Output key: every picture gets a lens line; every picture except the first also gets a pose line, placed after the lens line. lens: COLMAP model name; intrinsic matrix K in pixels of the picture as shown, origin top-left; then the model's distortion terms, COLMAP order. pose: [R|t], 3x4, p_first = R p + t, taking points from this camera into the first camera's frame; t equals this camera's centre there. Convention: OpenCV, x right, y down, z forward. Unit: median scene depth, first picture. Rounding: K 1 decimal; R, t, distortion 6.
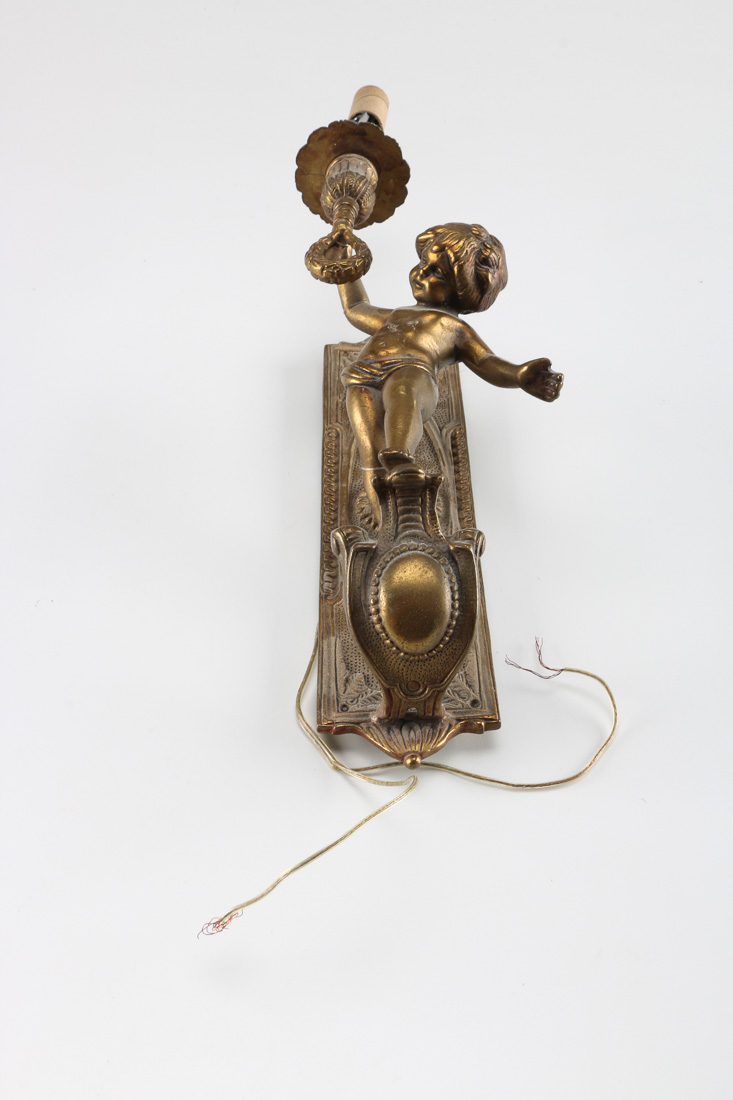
lens RADIAL K [[1261.8, 0, 373.4], [0, 1261.8, 556.6], [0, 0, 1]] dist [-0.067748, 0.000000]
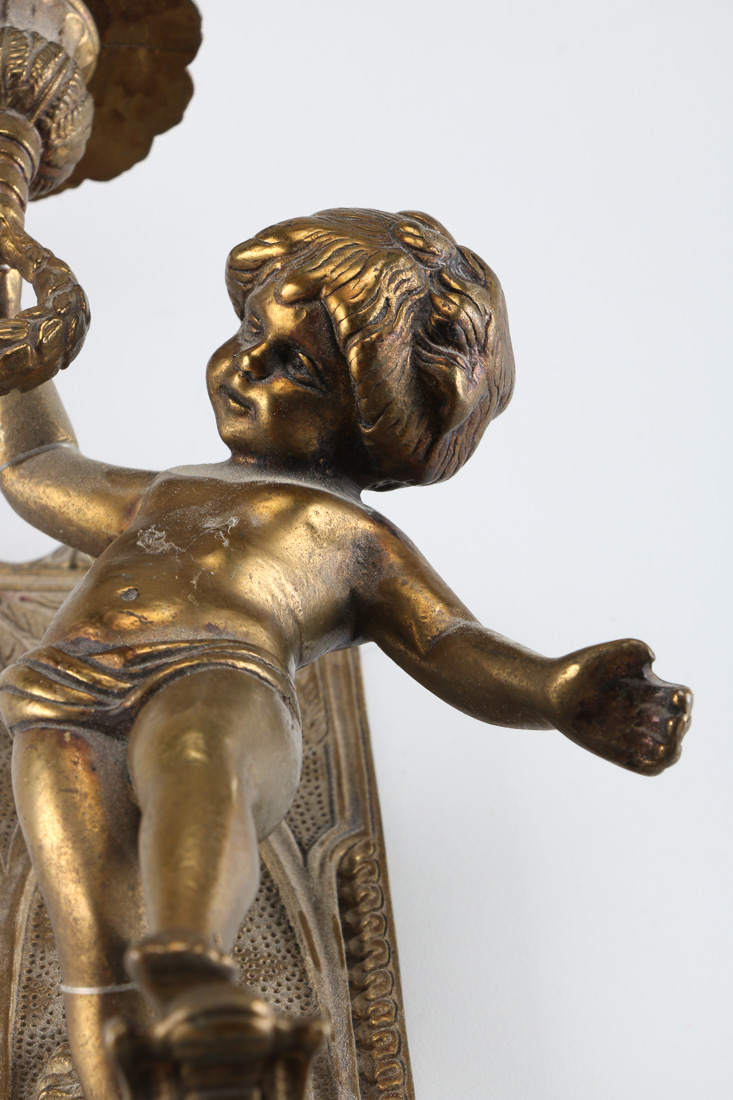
lens RADIAL K [[4771.1, 0, 371.6], [0, 4771.1, 560.4], [0, 0, 1]] dist [0.568708, 0.000000]
pose [[0.996854, 0.003588, 0.079182, -0.025898], [0.007308, 0.990560, -0.136885, -0.010257], [-0.078926, 0.137033, 0.987417, -0.194727]]
